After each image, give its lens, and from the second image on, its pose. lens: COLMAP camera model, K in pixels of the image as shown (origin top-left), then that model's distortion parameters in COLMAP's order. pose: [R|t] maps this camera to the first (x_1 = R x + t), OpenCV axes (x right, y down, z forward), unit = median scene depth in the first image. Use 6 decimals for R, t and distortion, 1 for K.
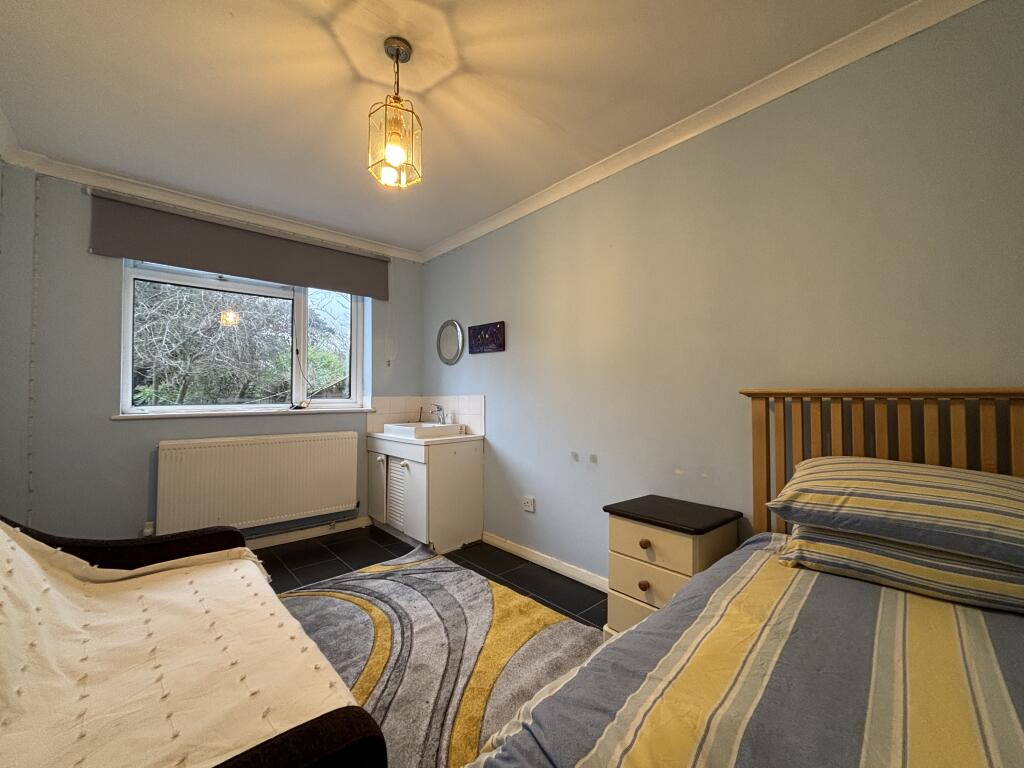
lens RADIAL K [[413.1, 0, 516.3], [0, 413.1, 385.0], [0, 0, 1]] dist [0.000229, -0.000095]
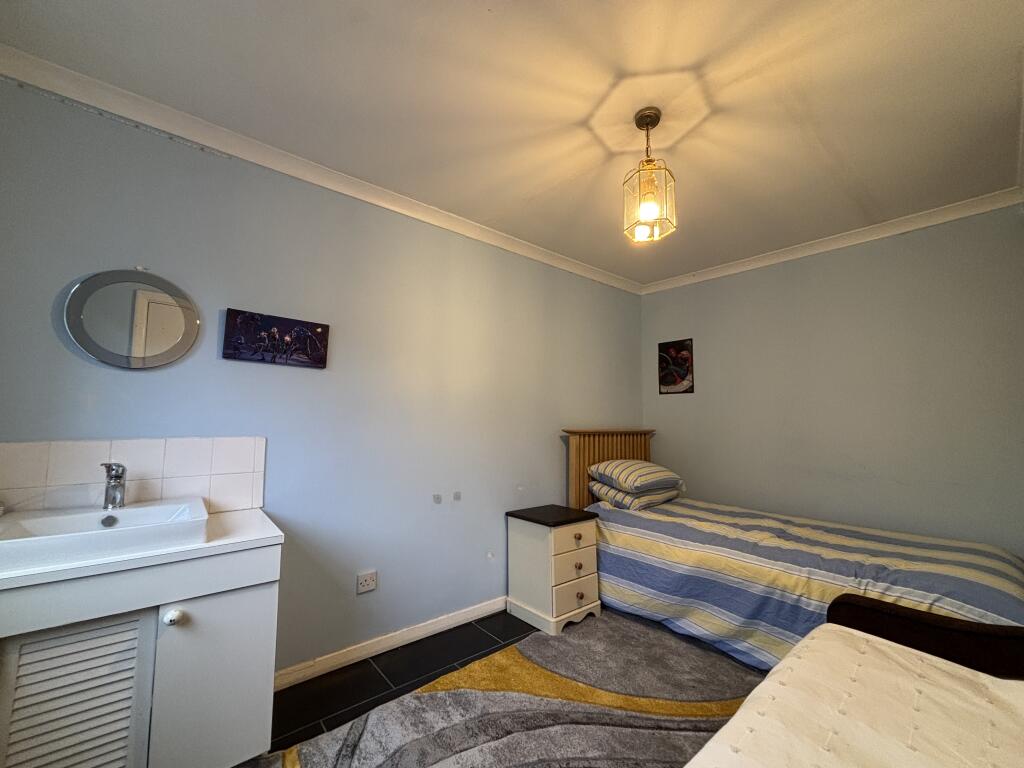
lens RADIAL K [[413.1, 0, 516.1], [0, 413.1, 384.8], [0, 0, 1]] dist [0.000229, -0.000095]
pose [[0.054902, 0.081364, 0.995171, -0.732692], [-0.038678, 0.996100, -0.079306, -0.016902], [-0.997742, -0.034137, 0.057834, 0.703556]]
